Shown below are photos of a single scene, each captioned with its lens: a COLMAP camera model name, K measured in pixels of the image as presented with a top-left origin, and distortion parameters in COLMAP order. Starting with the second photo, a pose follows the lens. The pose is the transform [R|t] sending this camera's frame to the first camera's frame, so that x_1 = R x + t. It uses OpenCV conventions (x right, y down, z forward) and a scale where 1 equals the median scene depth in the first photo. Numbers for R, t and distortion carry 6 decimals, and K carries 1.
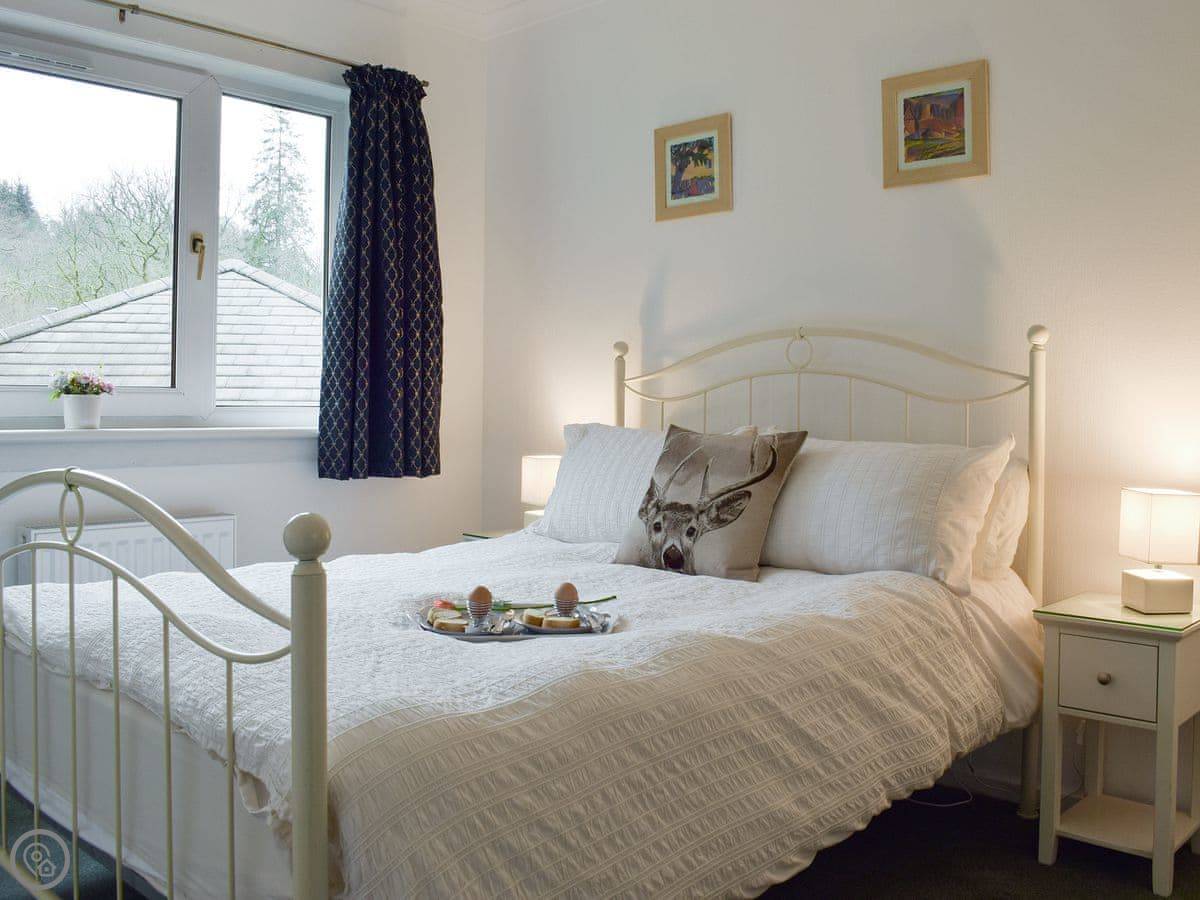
lens RADIAL K [[1140.7, 0, 605.6], [0, 1140.7, 403.8], [0, 0, 1]] dist [-0.055607, 0.012796]
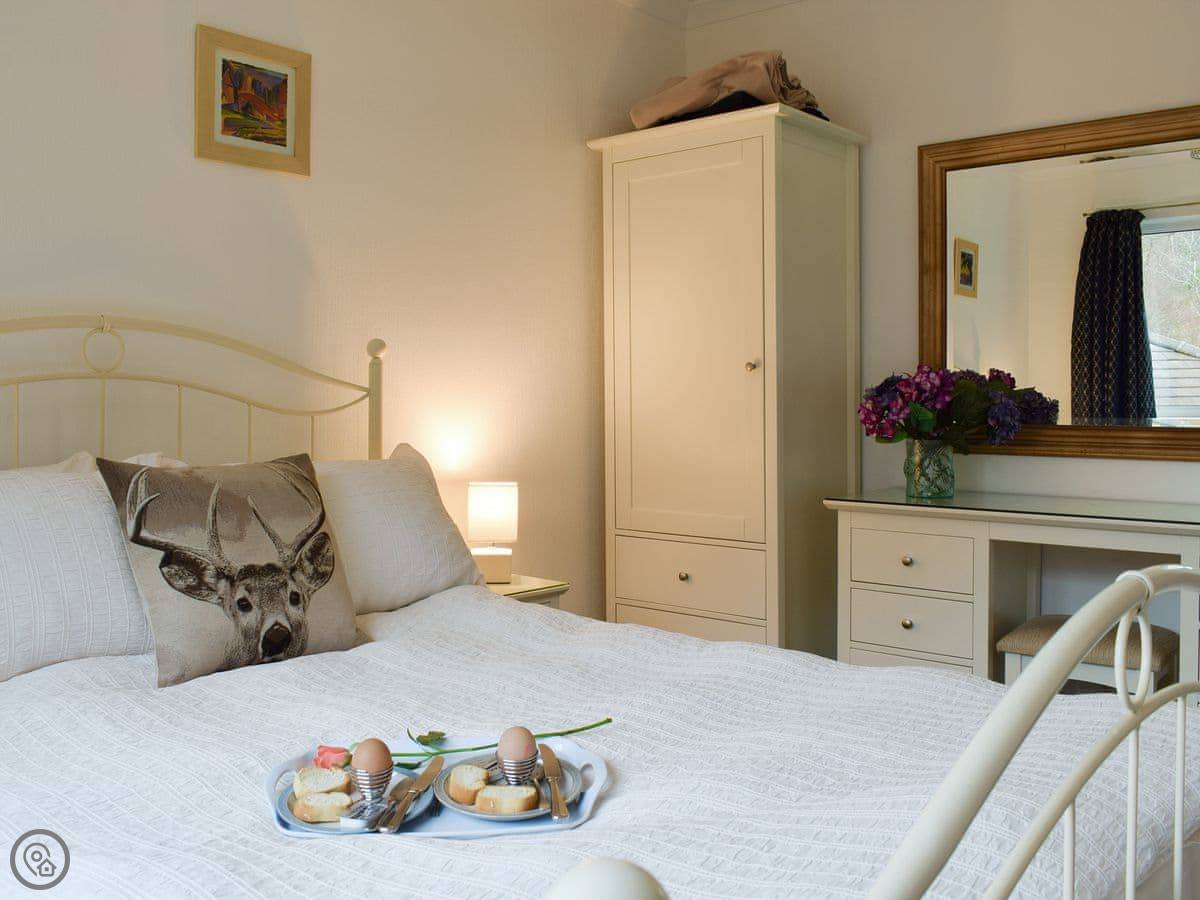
lens RADIAL K [[1140.7, 0, 605.6], [0, 1140.7, 403.8], [0, 0, 1]] dist [-0.055607, 0.012796]
pose [[-0.058167, -0.010627, 0.998250, -0.625988], [0.004001, 0.999933, 0.010878, -0.018990], [-0.998299, 0.004627, -0.058120, 0.793577]]
